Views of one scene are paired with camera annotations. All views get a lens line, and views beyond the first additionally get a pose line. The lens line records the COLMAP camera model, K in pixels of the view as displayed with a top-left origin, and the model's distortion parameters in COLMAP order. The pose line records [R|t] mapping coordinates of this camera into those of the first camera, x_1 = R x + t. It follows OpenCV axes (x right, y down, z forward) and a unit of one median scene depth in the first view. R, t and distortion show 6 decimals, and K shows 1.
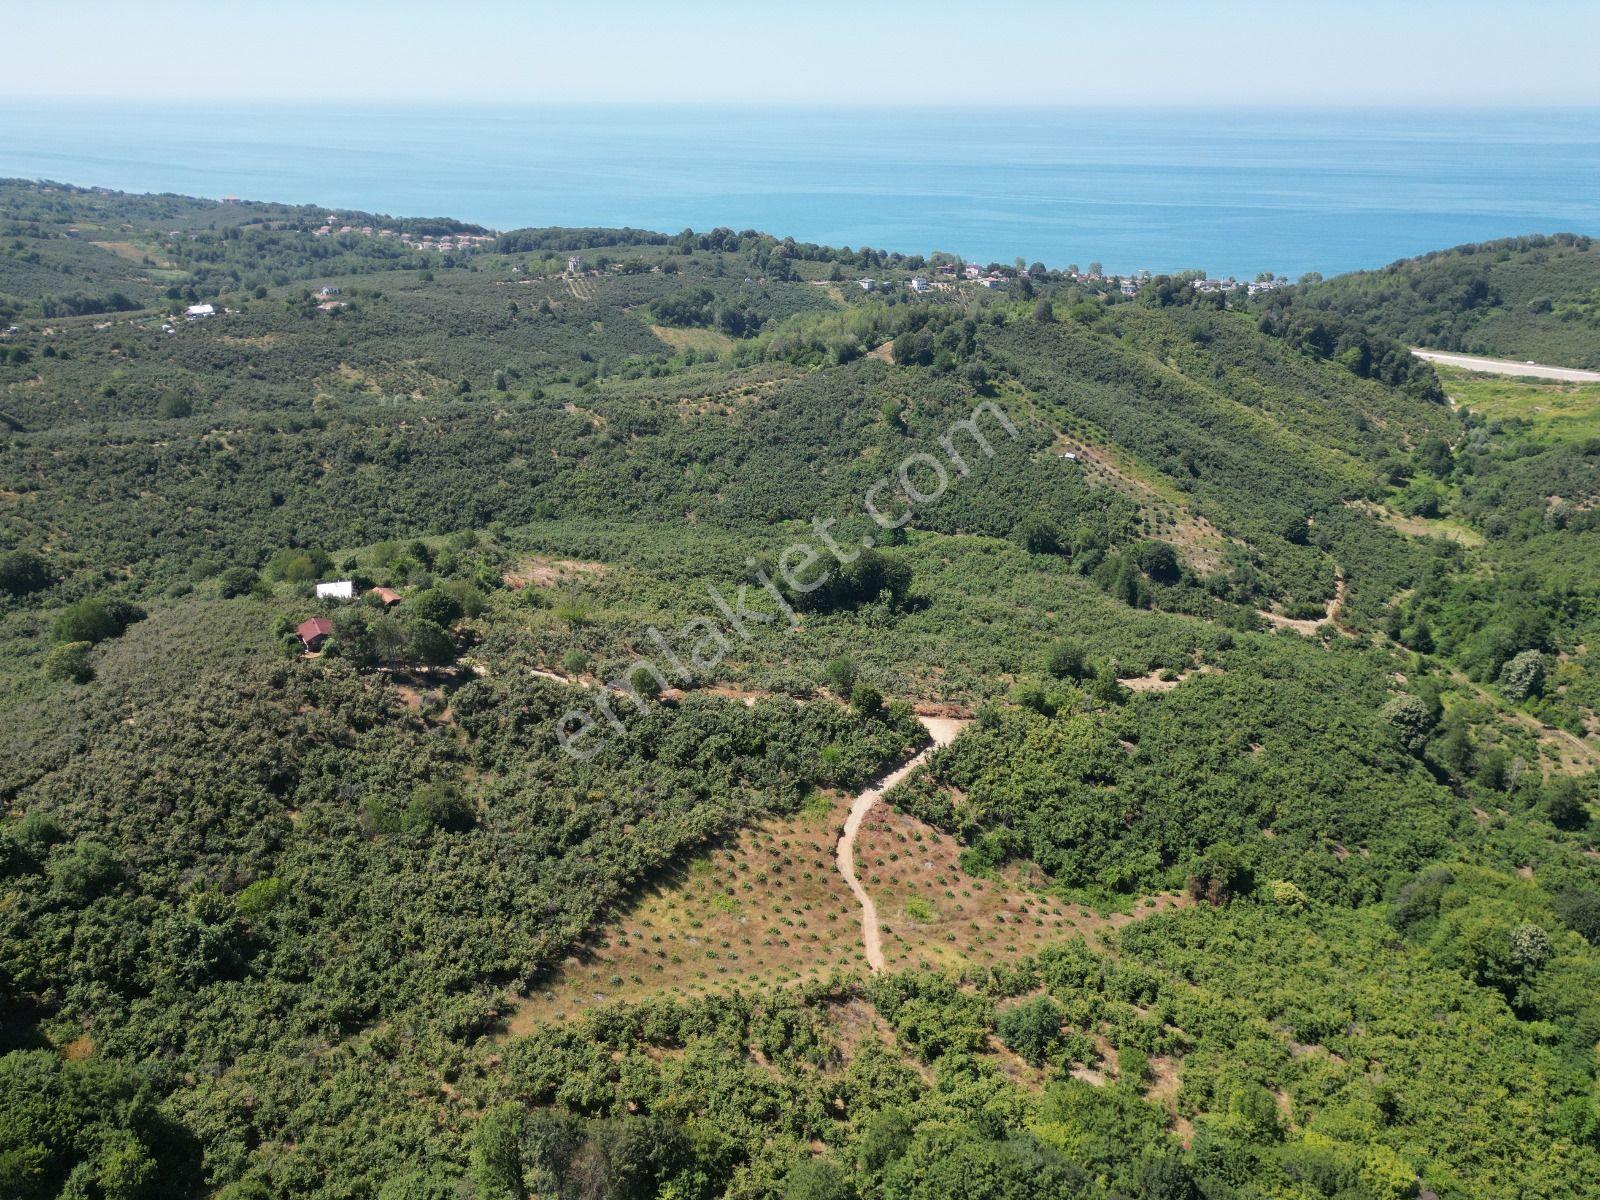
lens RADIAL K [[1117.9, 0, 800.0], [0, 1117.9, 599.7], [0, 0, 1]] dist [0.076197, -0.078282]
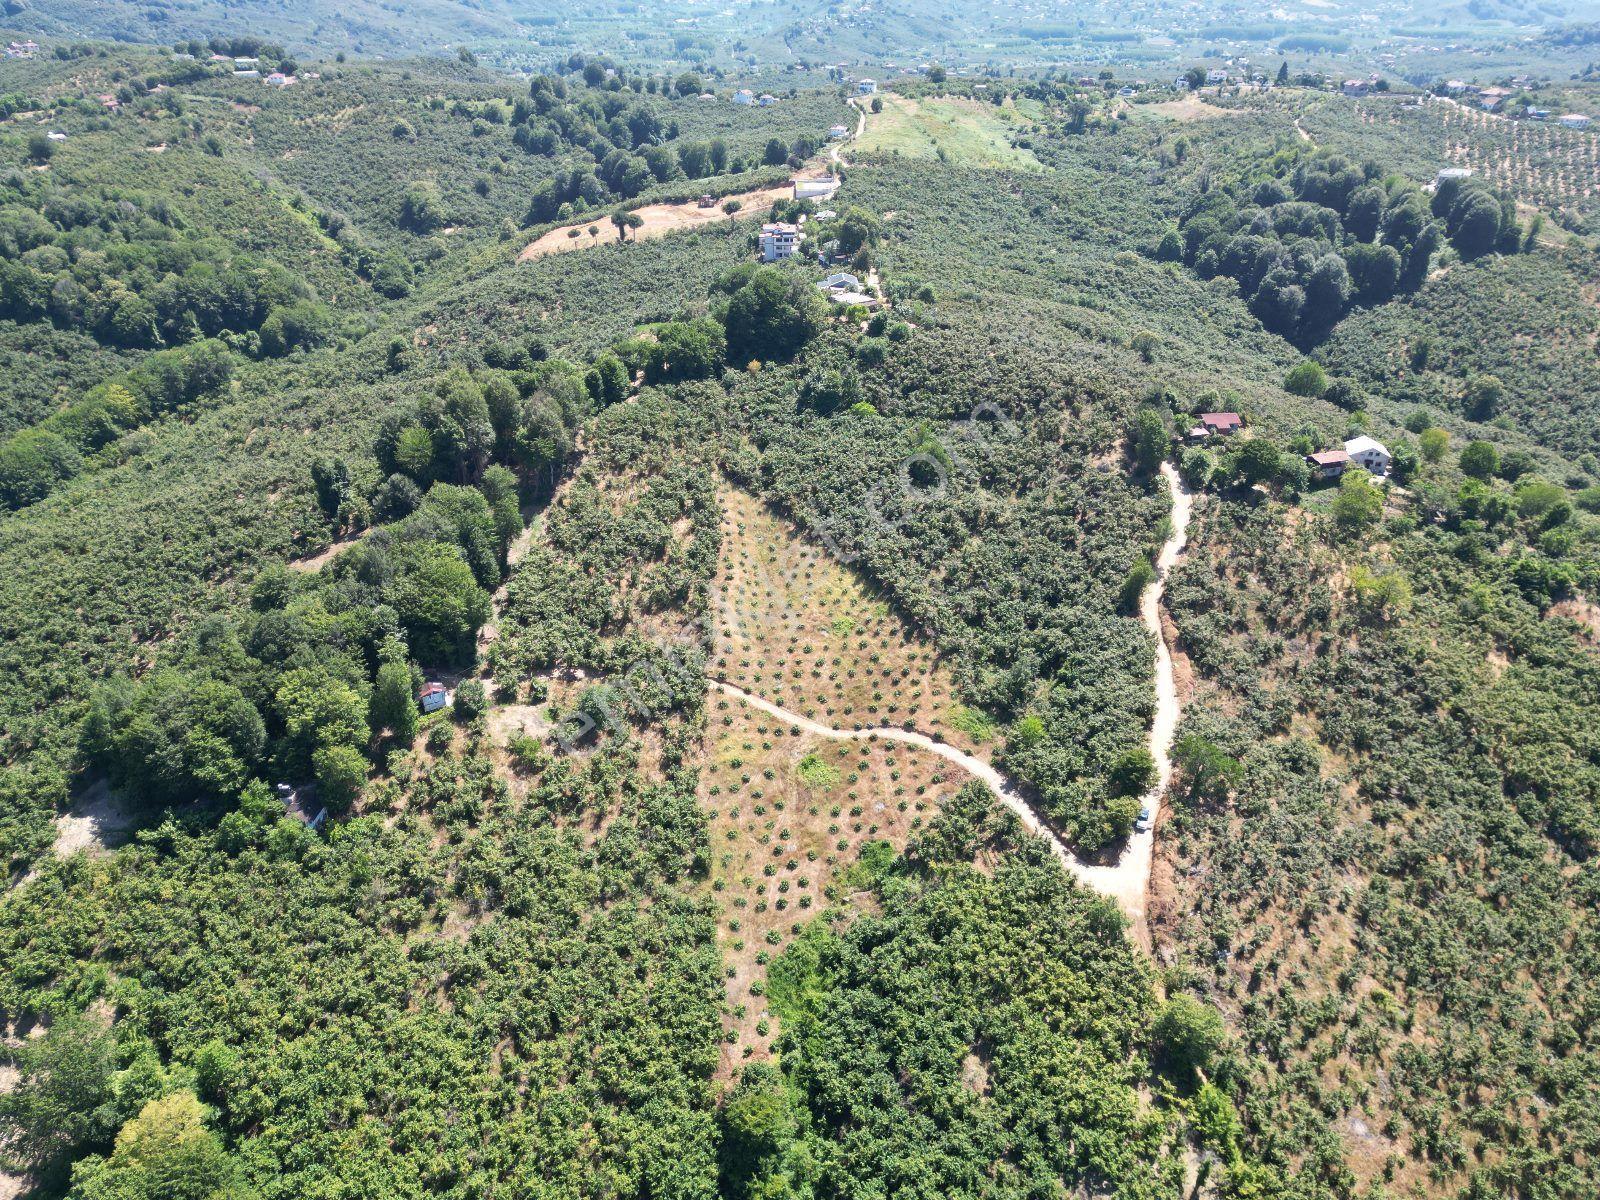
lens RADIAL K [[1117.9, 0, 798.5], [0, 1117.9, 600.3], [0, 0, 1]] dist [0.076197, -0.078282]
pose [[-0.439517, 0.439814, -0.783191, 0.395358], [-0.375266, 0.702274, 0.604968, -0.202973], [0.816088, 0.559799, -0.143614, 0.503981]]
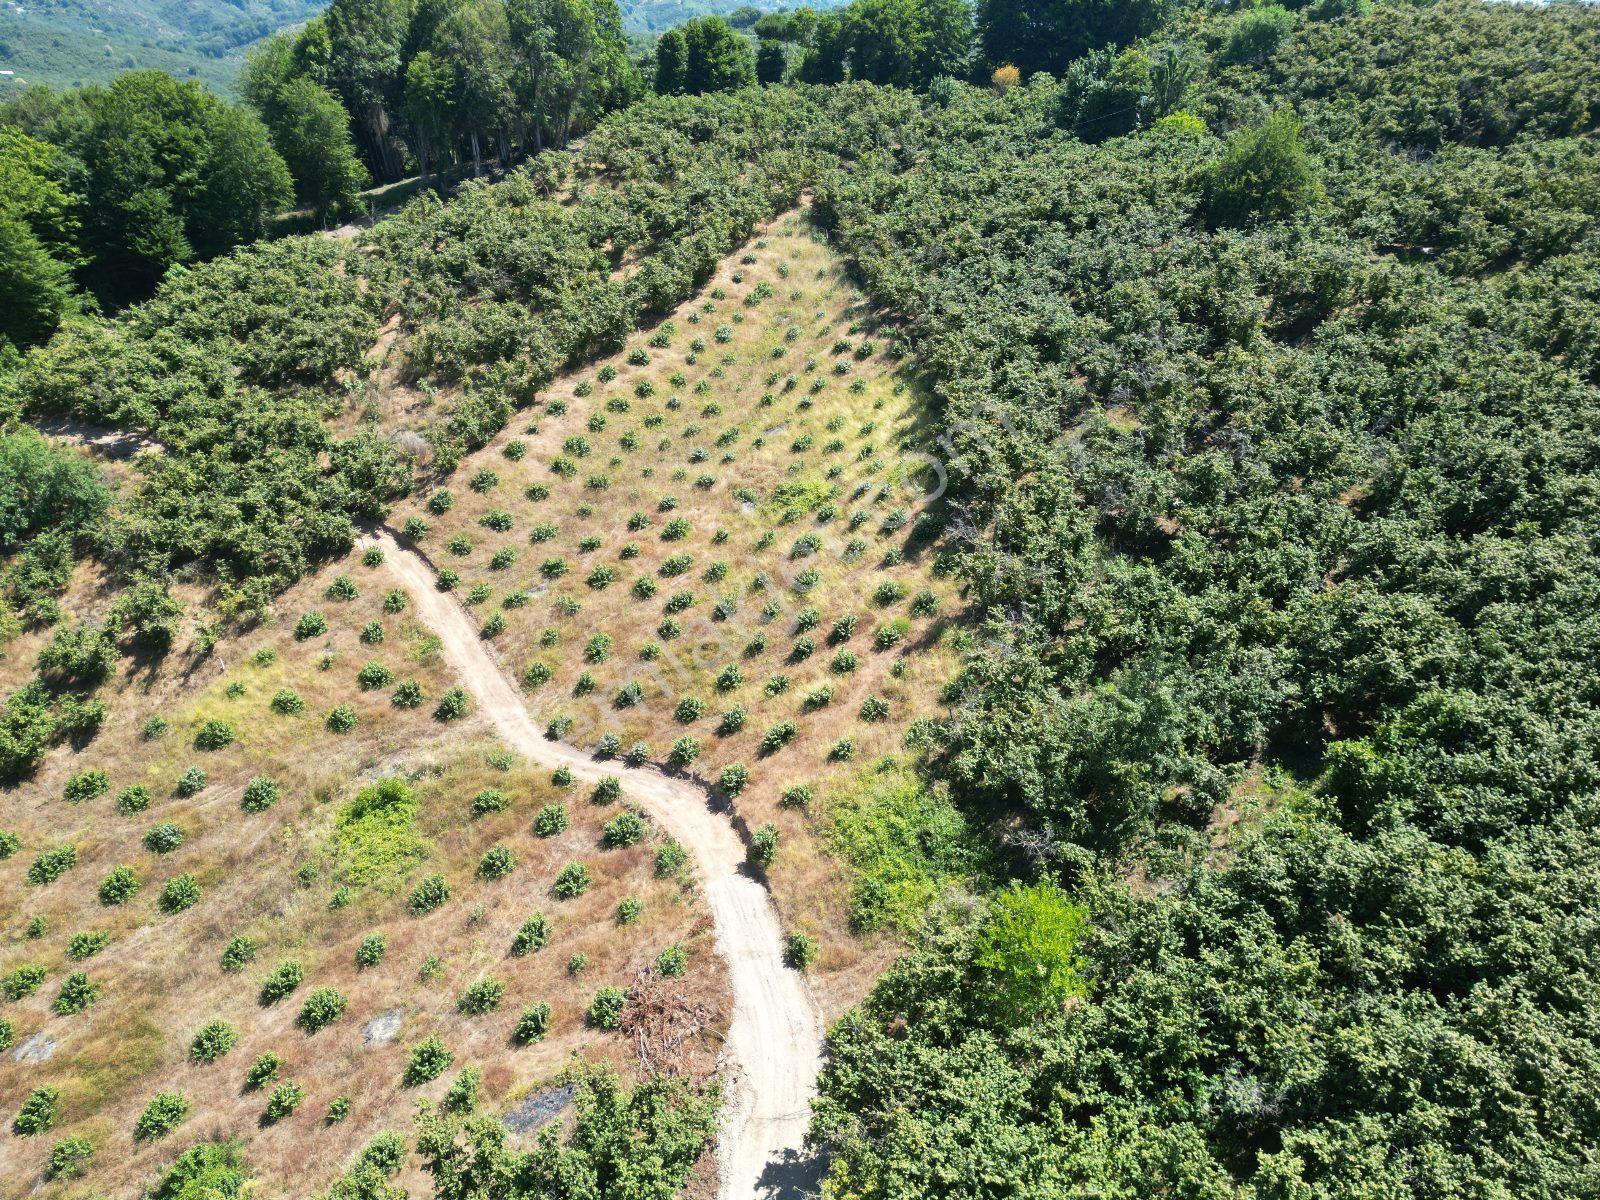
lens RADIAL K [[1117.9, 0, 801.6], [0, 1117.9, 603.9], [0, 0, 1]] dist [0.076197, -0.078282]
pose [[-0.839523, 0.236359, -0.489220, 0.069590], [-0.223363, 0.670672, 0.707324, -0.002610], [0.495288, 0.703088, -0.510251, 0.563544]]
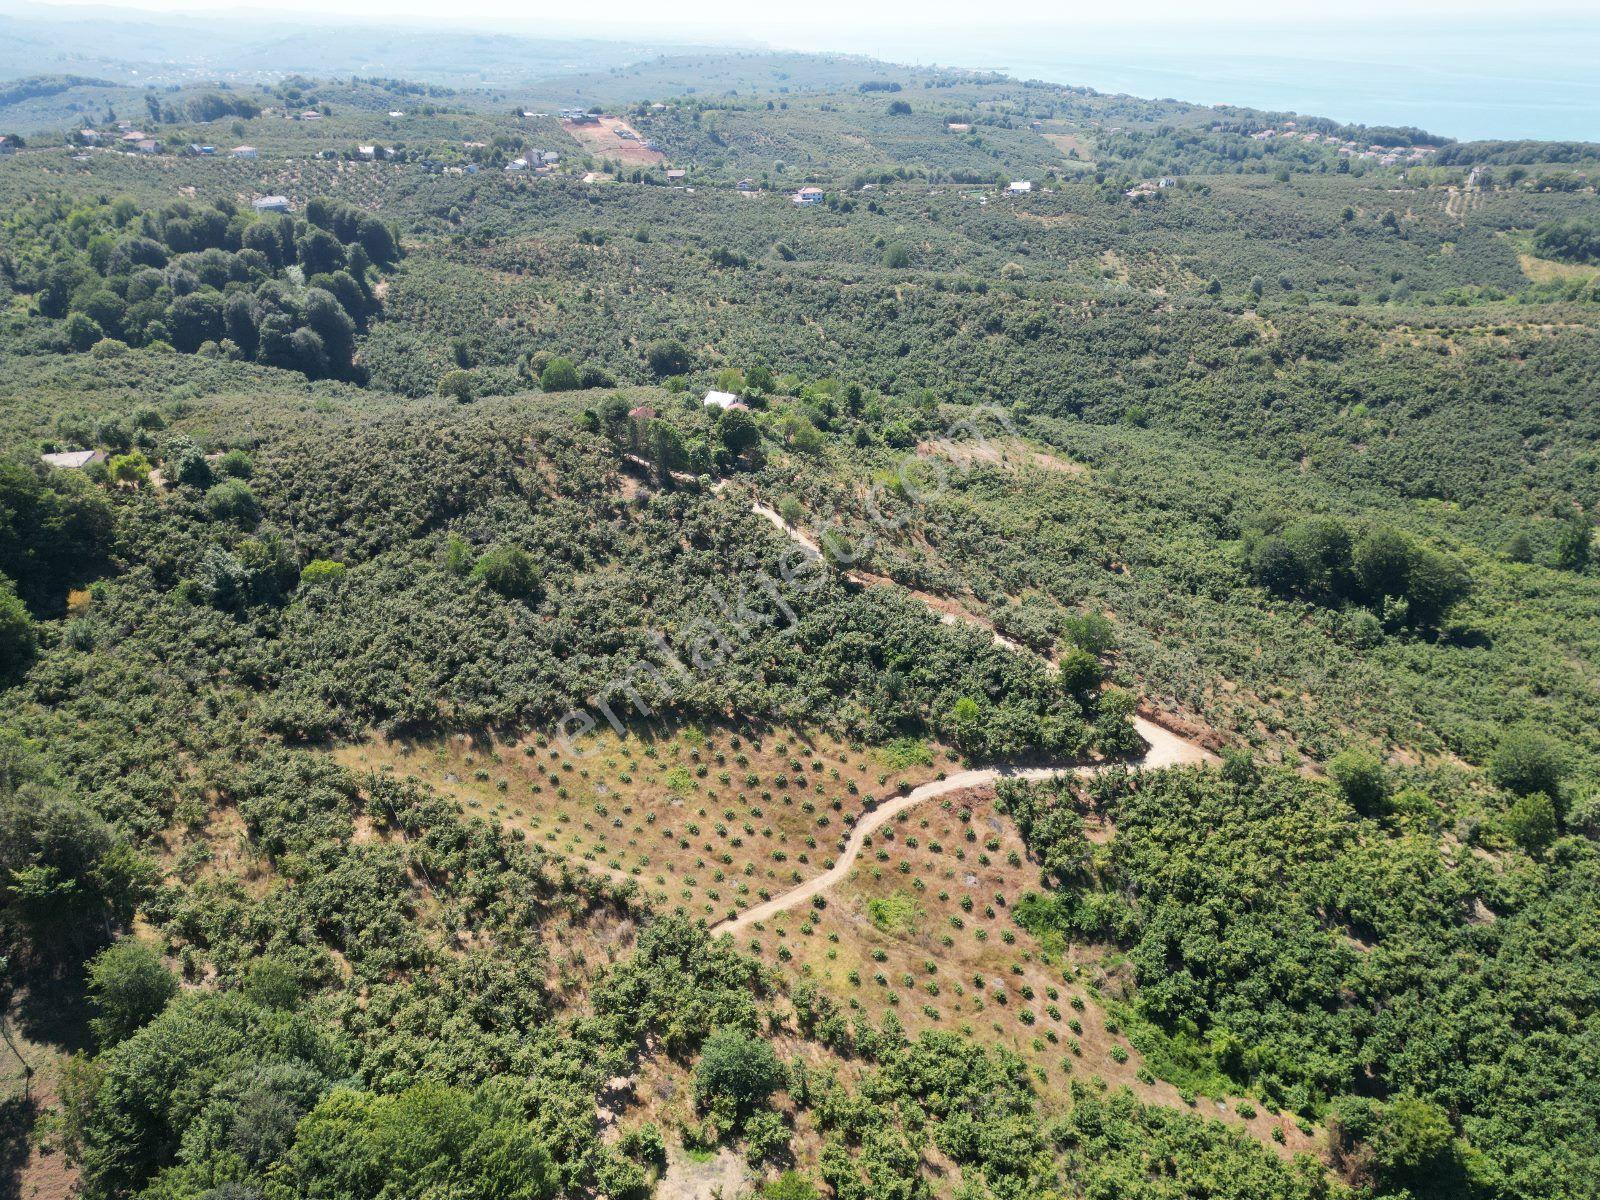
lens RADIAL K [[1117.9, 0, 802.0], [0, 1117.9, 601.2], [0, 0, 1]] dist [0.076197, -0.078282]
pose [[0.678362, 0.322307, -0.660260, 0.243528], [-0.282409, 0.943992, 0.170659, -0.018736], [0.678284, 0.070695, 0.731391, 0.183811]]
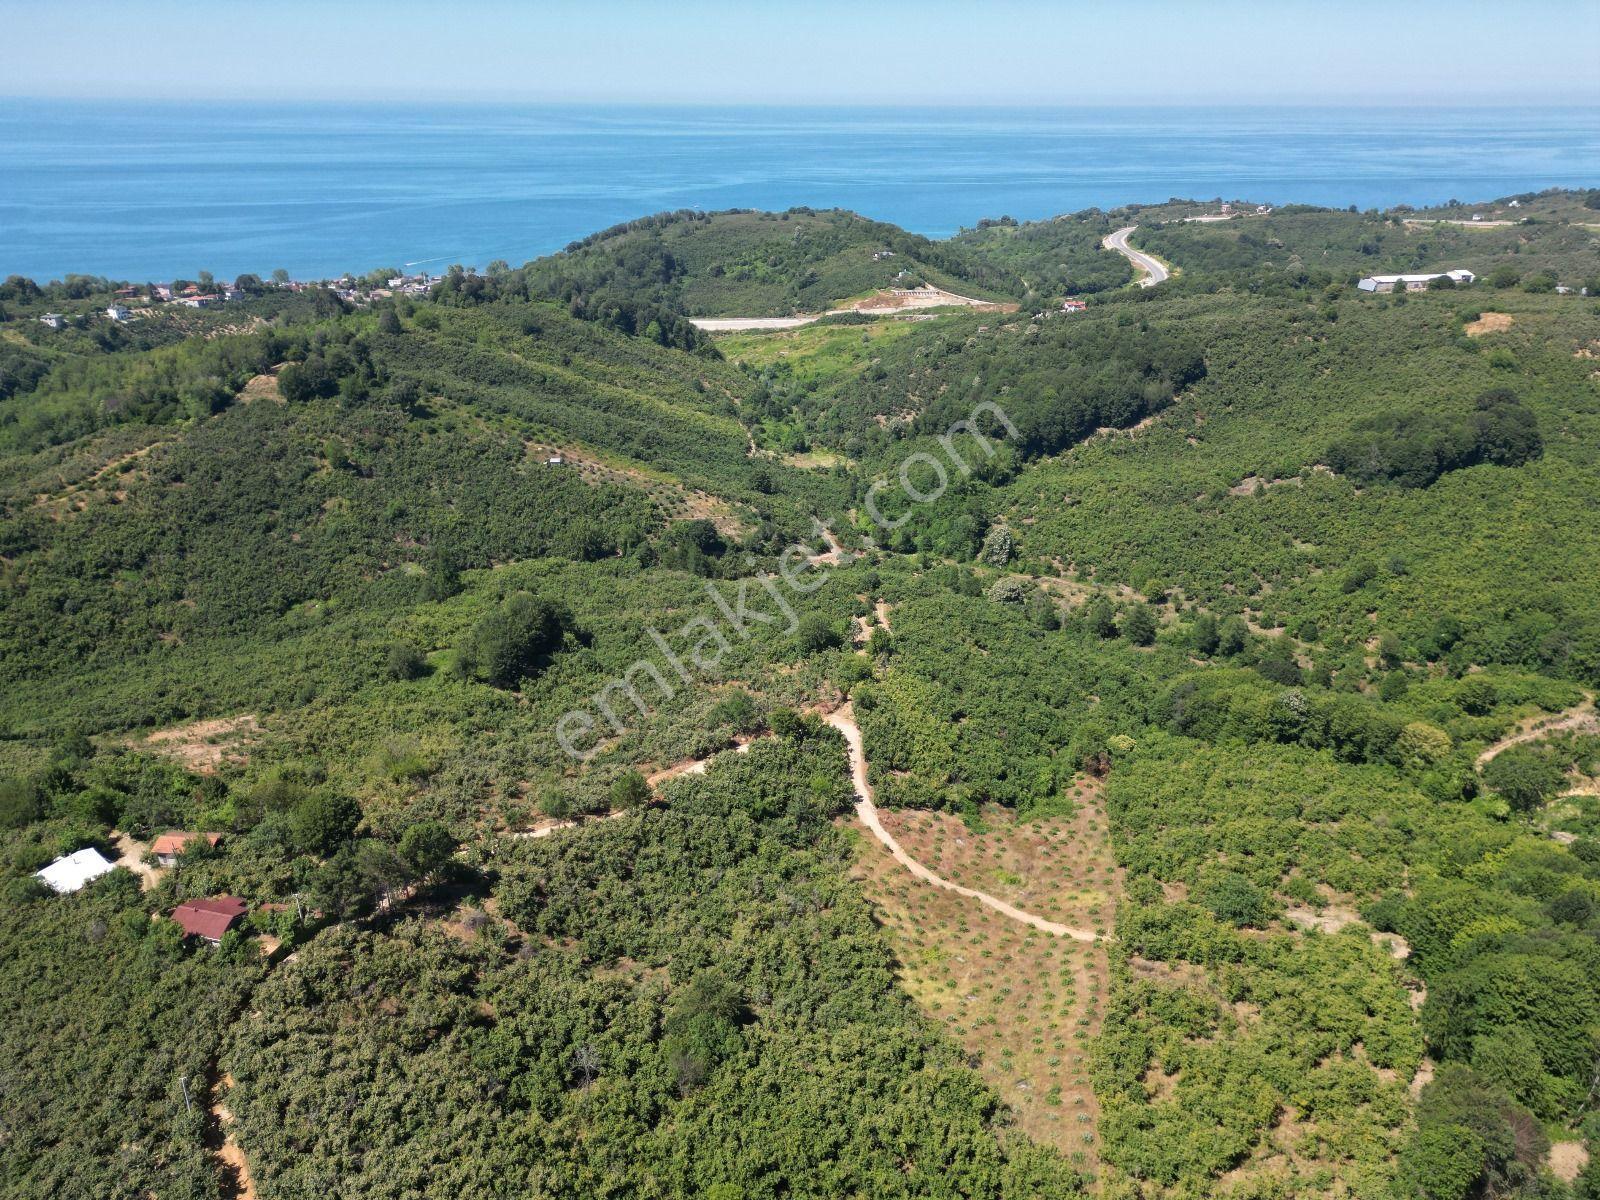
lens RADIAL K [[1117.9, 0, 798.0], [0, 1117.9, 602.6], [0, 0, 1]] dist [0.076197, -0.078282]
pose [[0.716507, -0.288520, 0.635118, -0.298775], [0.284465, 0.952165, 0.111628, -0.066676], [-0.636944, 0.100686, 0.764307, 0.146123]]
